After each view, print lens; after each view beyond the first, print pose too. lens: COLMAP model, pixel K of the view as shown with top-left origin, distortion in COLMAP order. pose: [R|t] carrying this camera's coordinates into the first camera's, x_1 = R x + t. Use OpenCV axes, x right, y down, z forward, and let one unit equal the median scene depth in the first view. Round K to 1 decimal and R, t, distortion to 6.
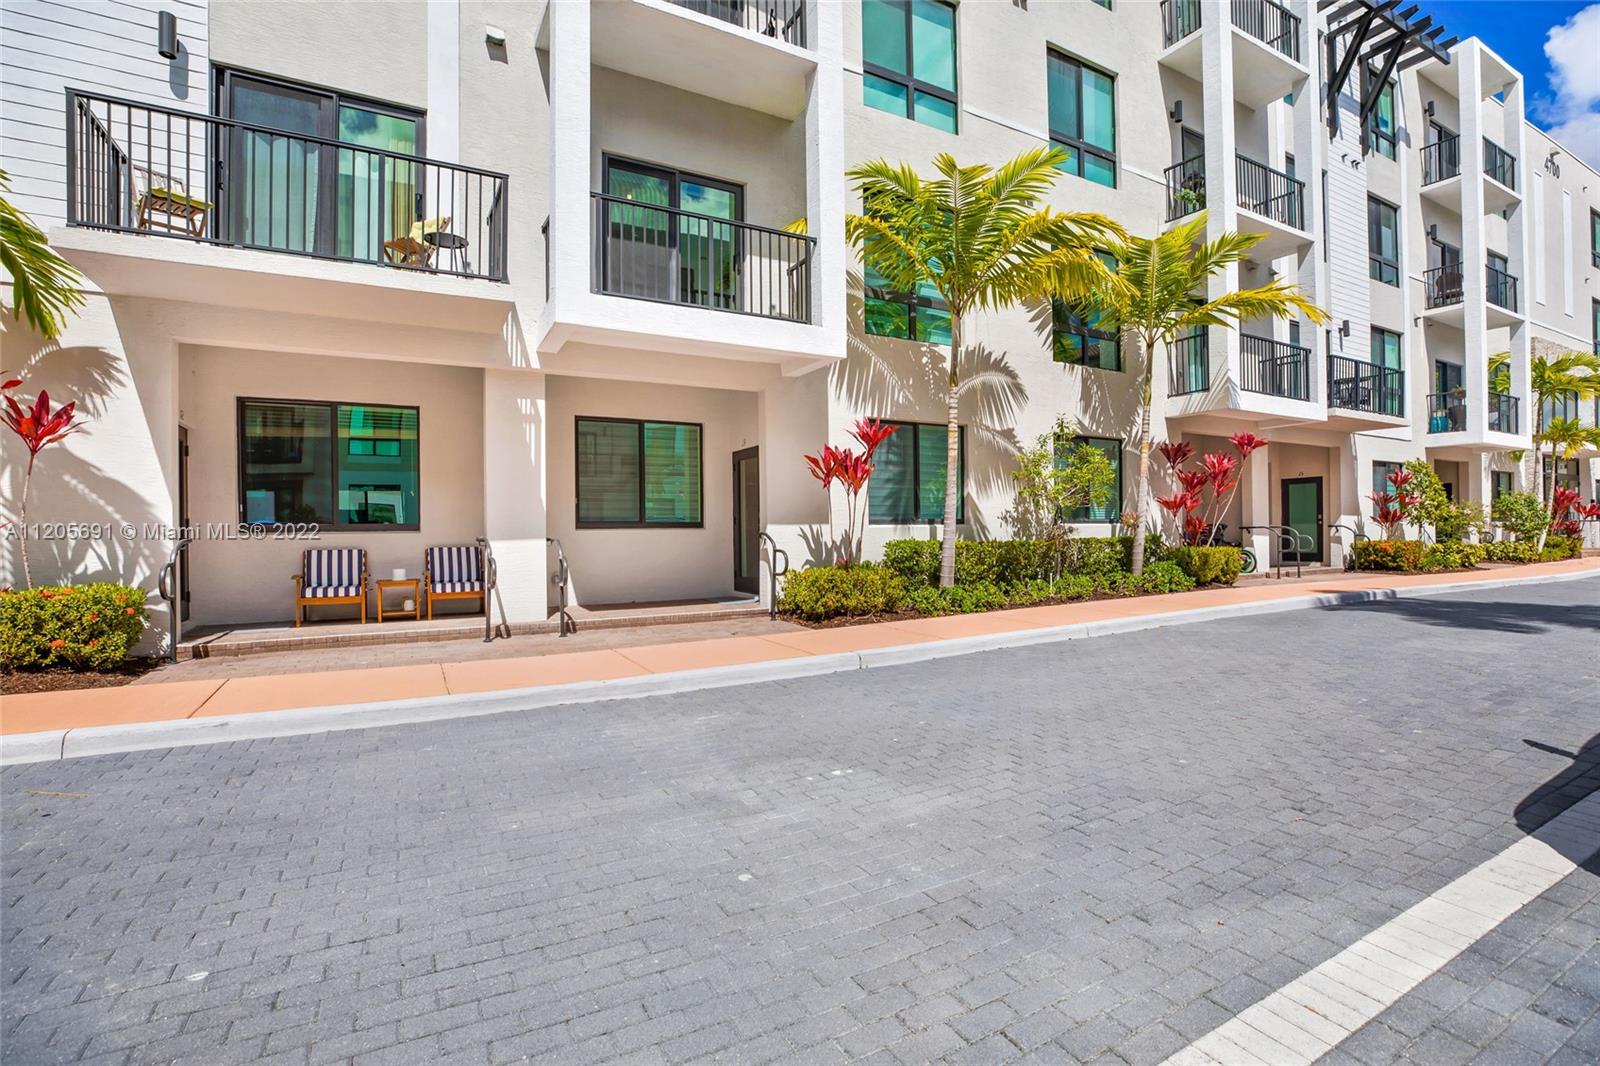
lens RADIAL K [[751.1, 0, 809.1], [0, 751.1, 534.5], [0, 0, 1]] dist [-0.030565, 0.000269]
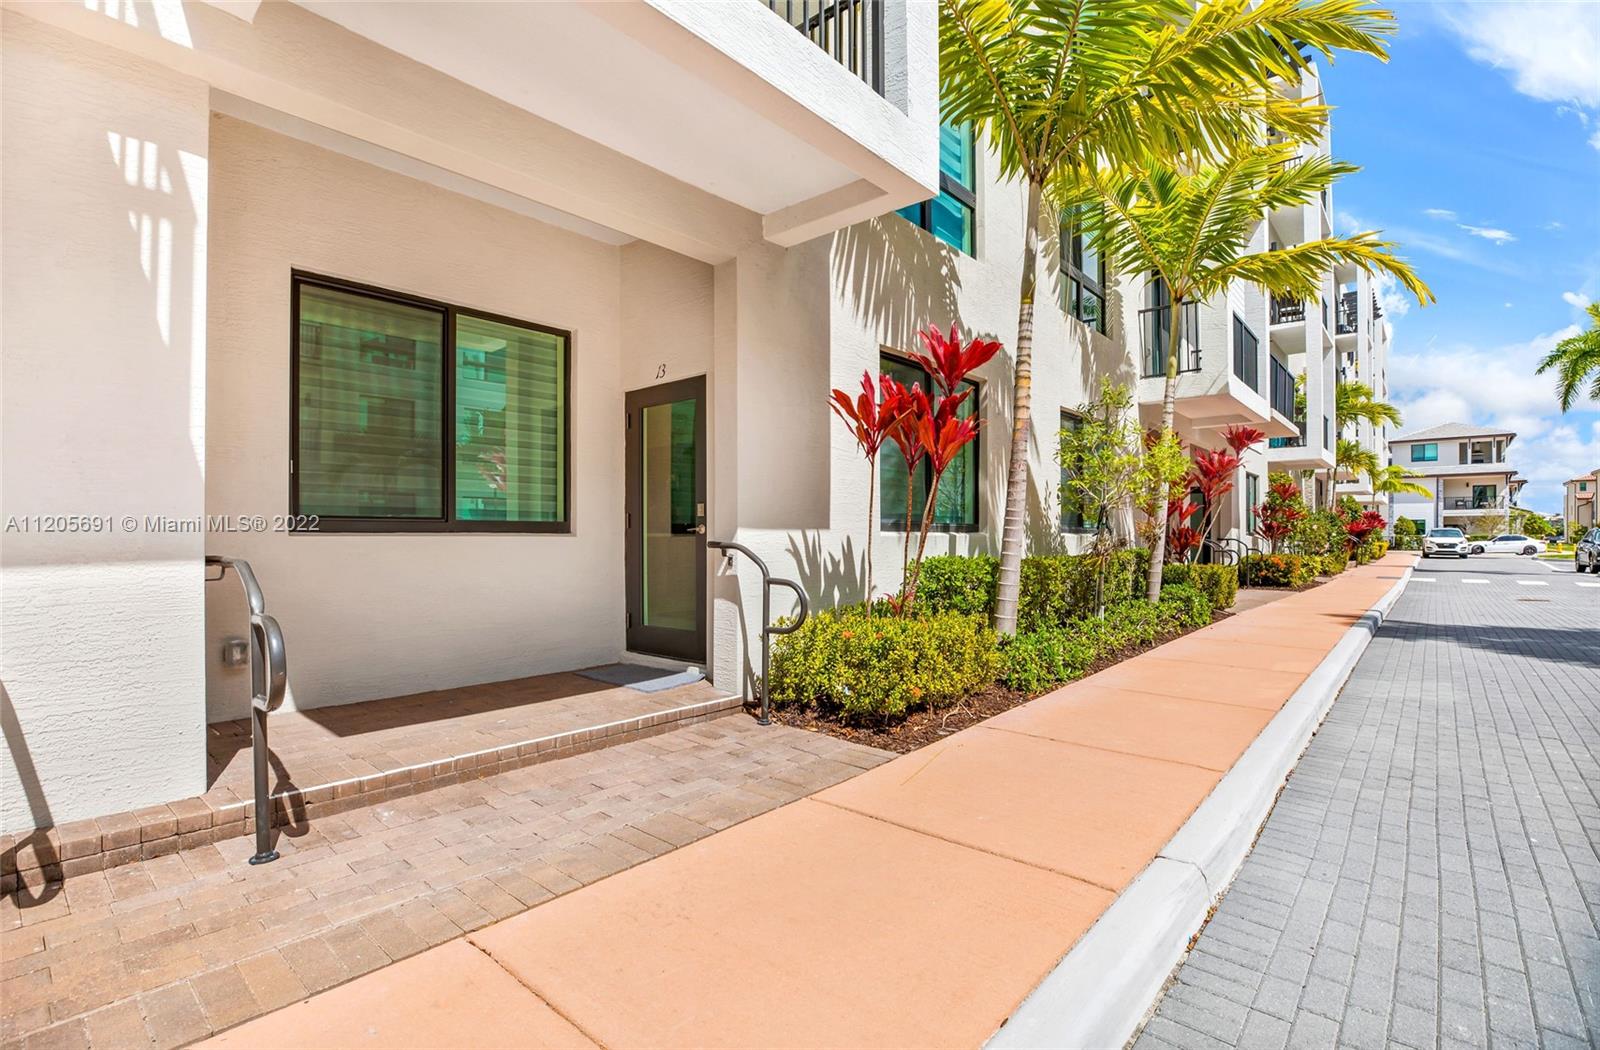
lens RADIAL K [[734.0, 0, 805.4], [0, 734.0, 539.6], [0, 0, 1]] dist [-0.015607, 0.000416]
pose [[0.940051, 0.010678, 0.340867, -0.175710], [-0.010521, 0.999942, -0.002310, -0.005032], [-0.340872, -0.001415, 0.940109, 0.504399]]
